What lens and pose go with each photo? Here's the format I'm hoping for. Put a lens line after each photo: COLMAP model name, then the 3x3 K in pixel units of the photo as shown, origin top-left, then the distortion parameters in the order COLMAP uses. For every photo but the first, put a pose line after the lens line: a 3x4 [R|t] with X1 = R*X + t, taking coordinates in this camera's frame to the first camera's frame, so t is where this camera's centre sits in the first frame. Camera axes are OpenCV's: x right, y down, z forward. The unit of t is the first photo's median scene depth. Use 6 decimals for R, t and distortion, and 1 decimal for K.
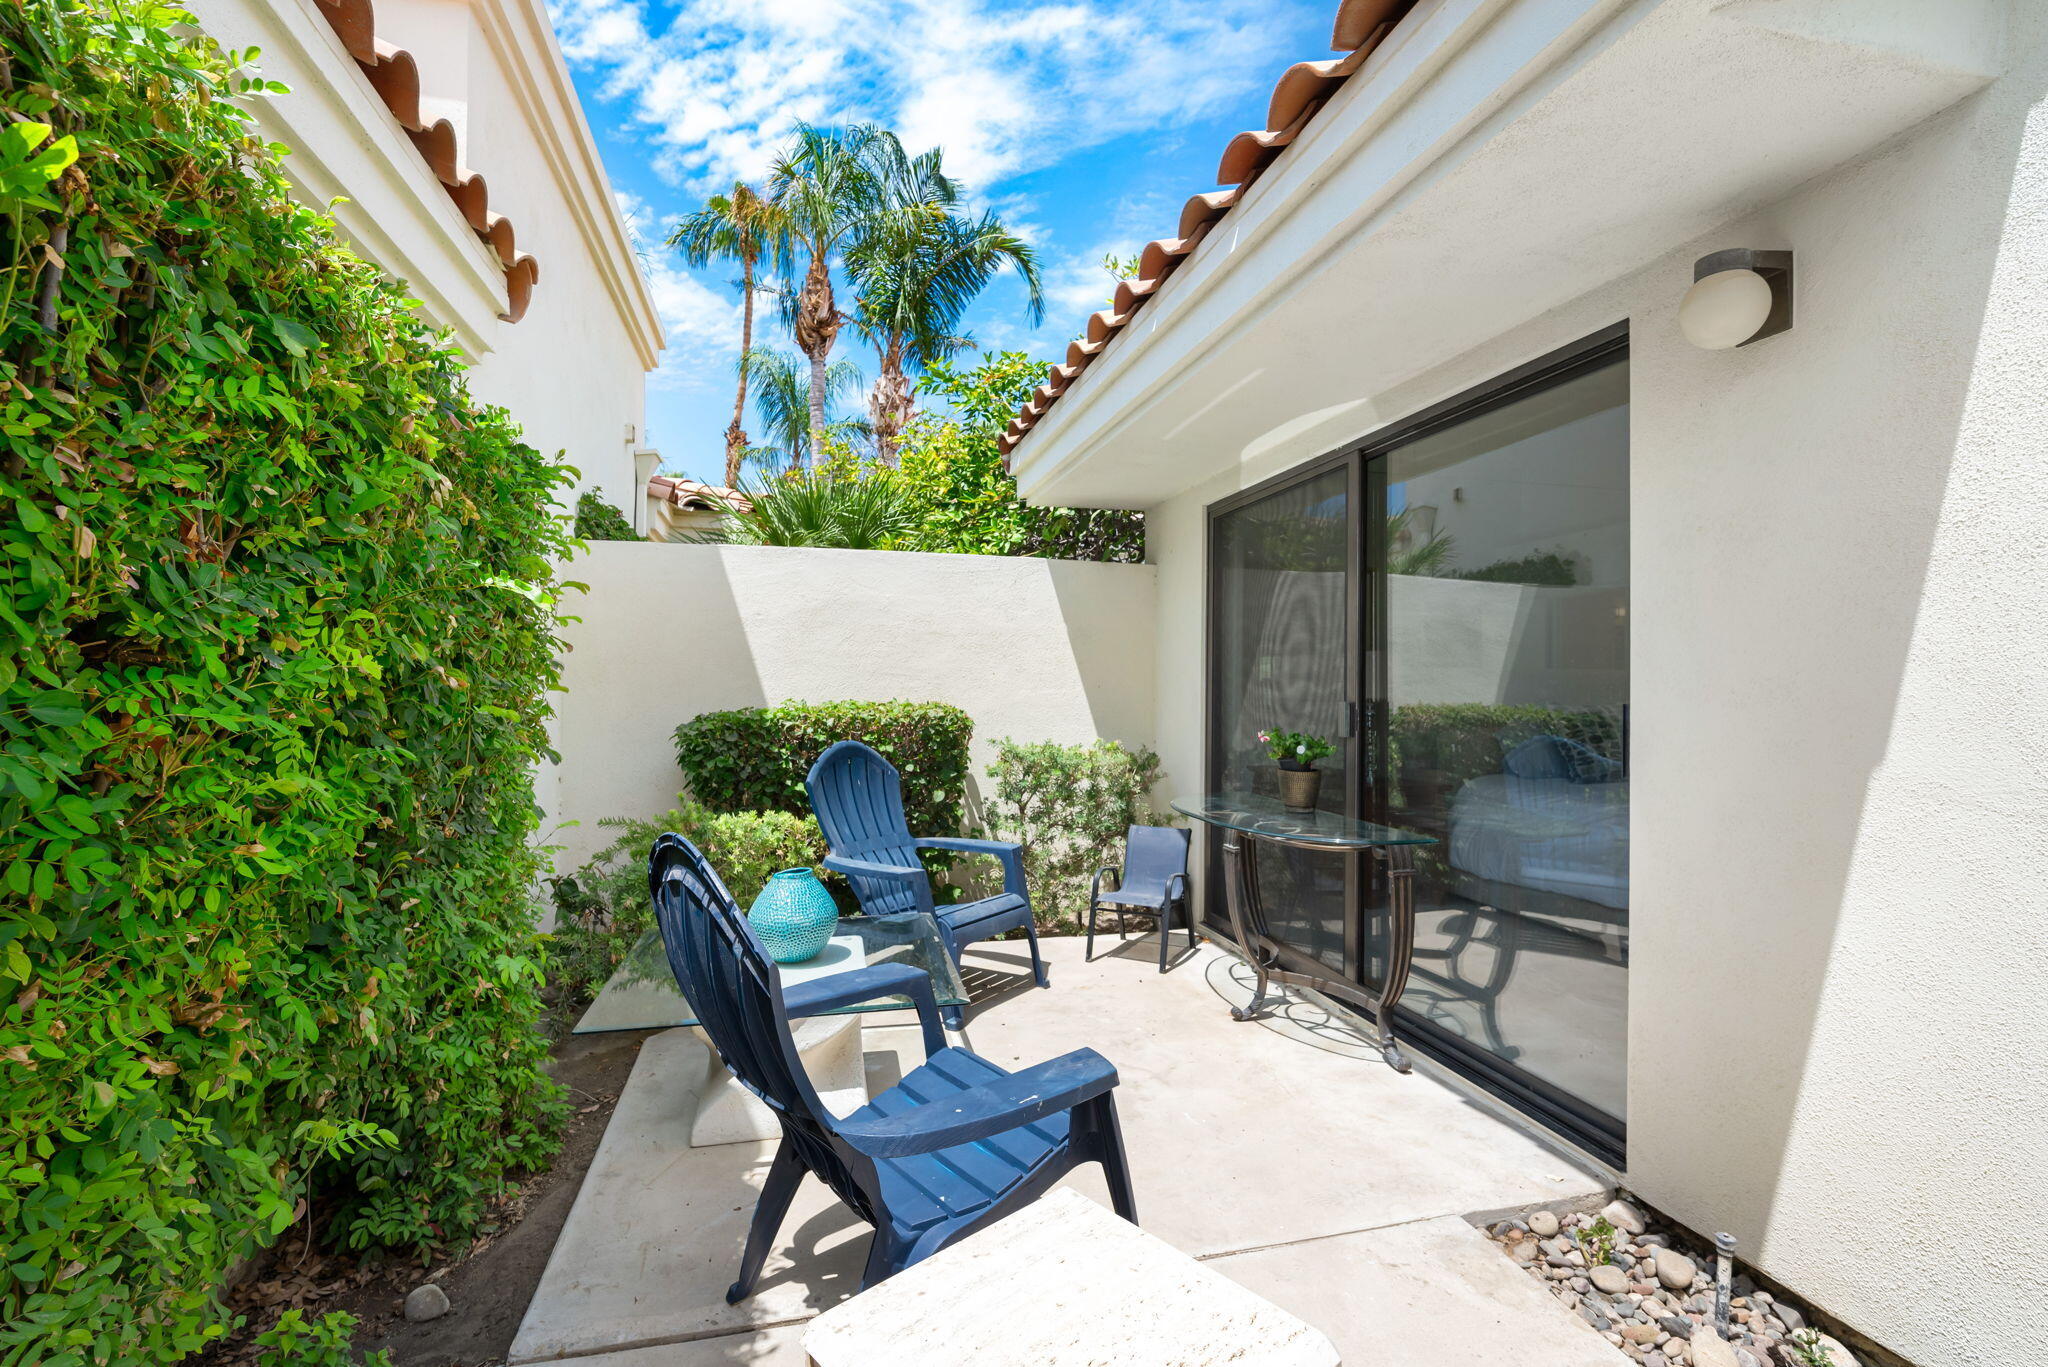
lens RADIAL K [[920.1, 0, 1036.2], [0, 920.1, 682.1], [0, 0, 1]] dist [-0.001159, -0.000318]
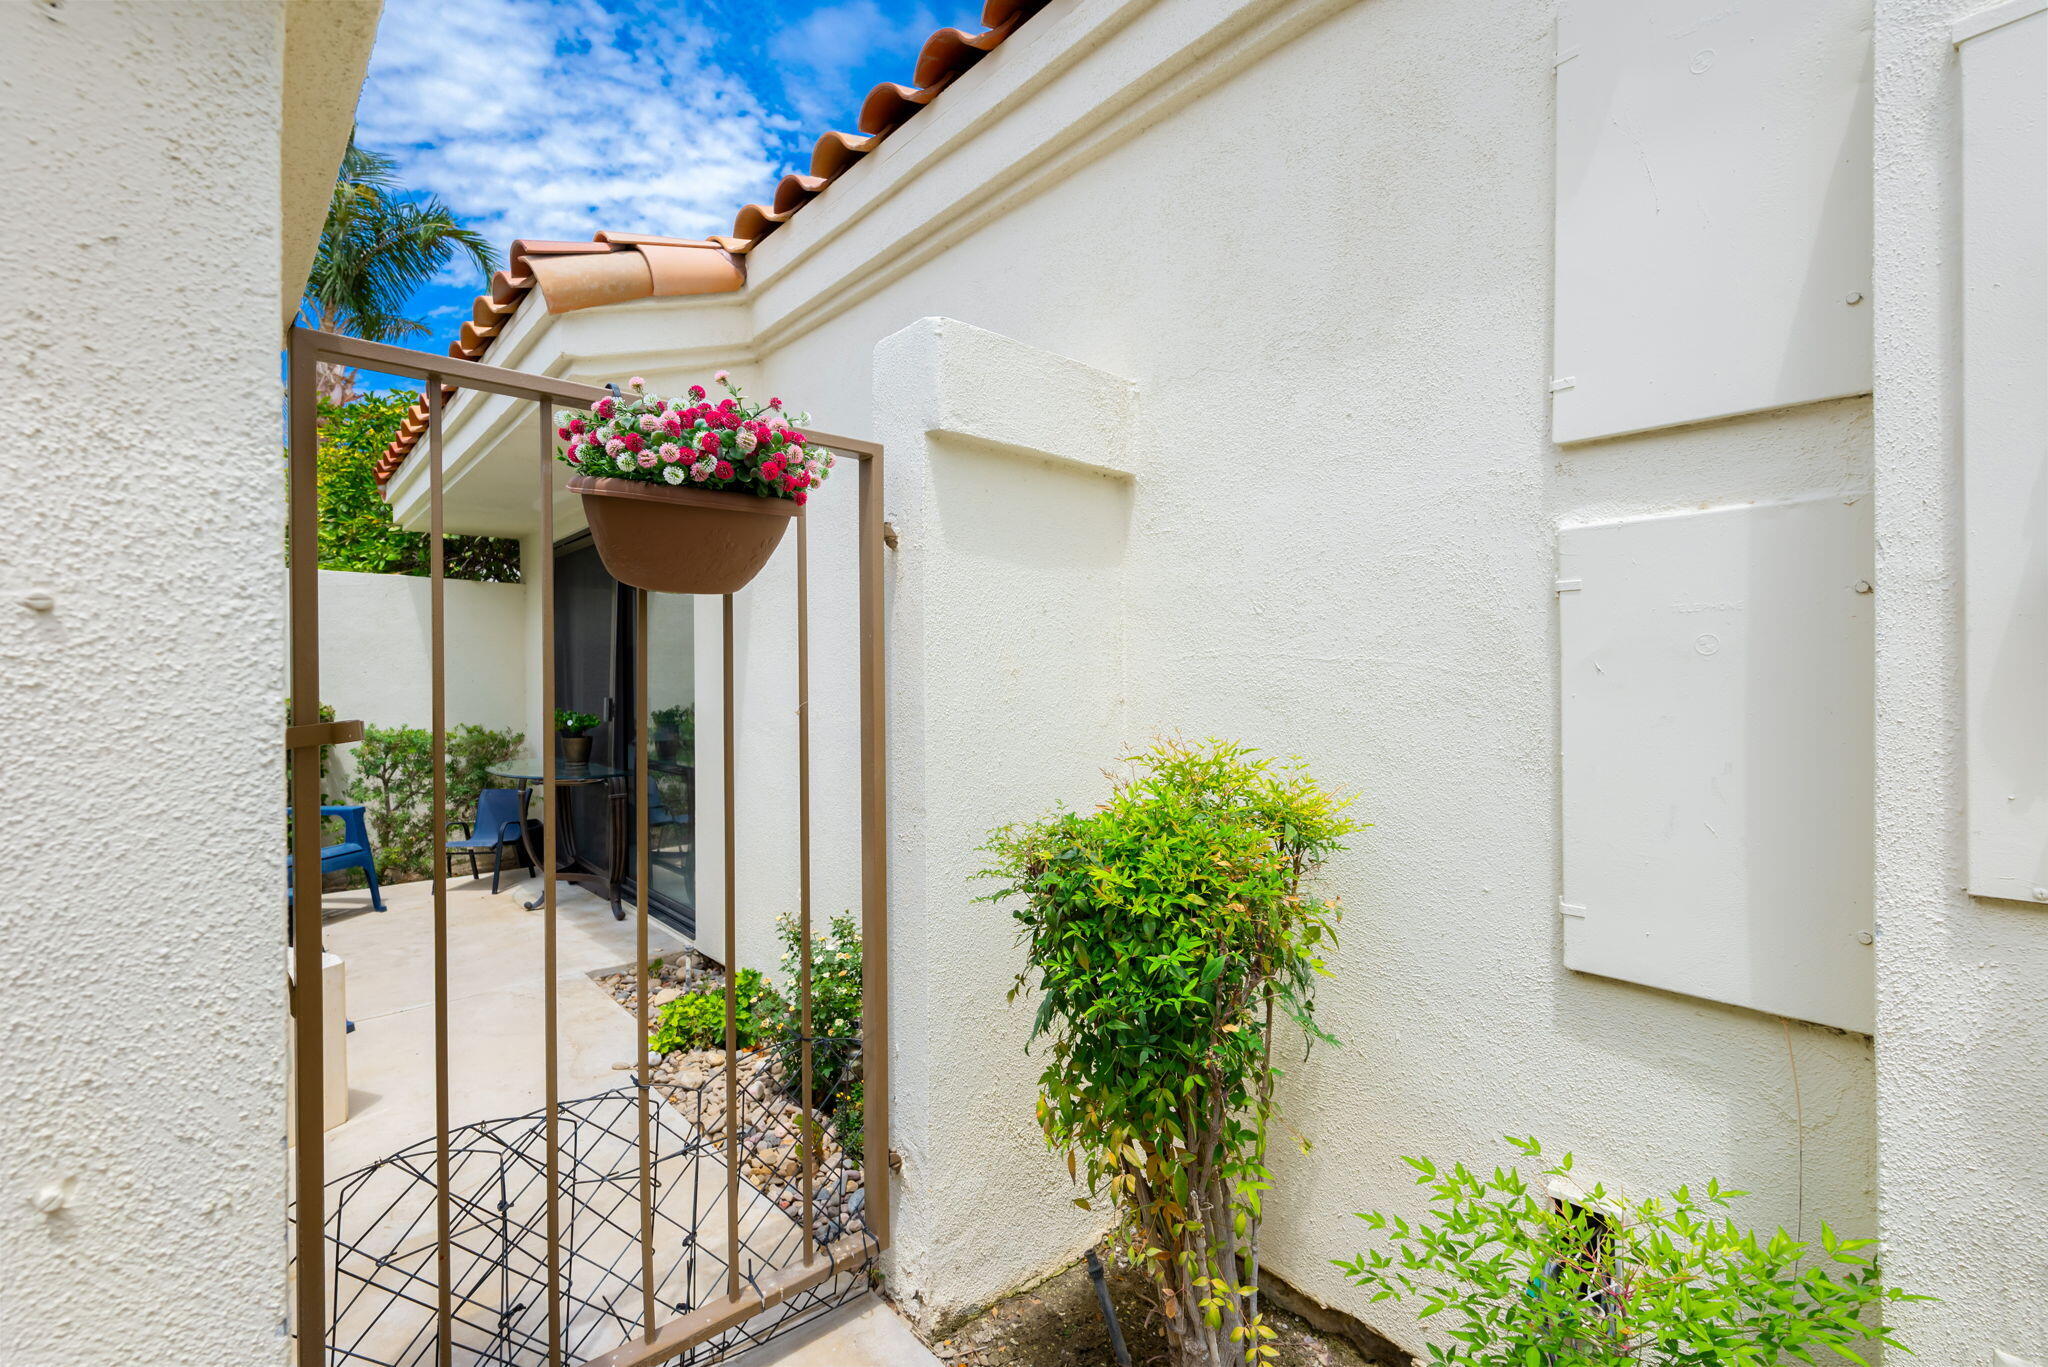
lens RADIAL K [[920.1, 0, 1036.2], [0, 920.1, 682.1], [0, 0, 1]] dist [-0.001159, -0.000318]
pose [[0.894669, -0.008166, 0.446655, 0.216283], [0.006325, 0.999964, 0.005612, 0.002922], [-0.446685, -0.002195, 0.894689, -0.487306]]
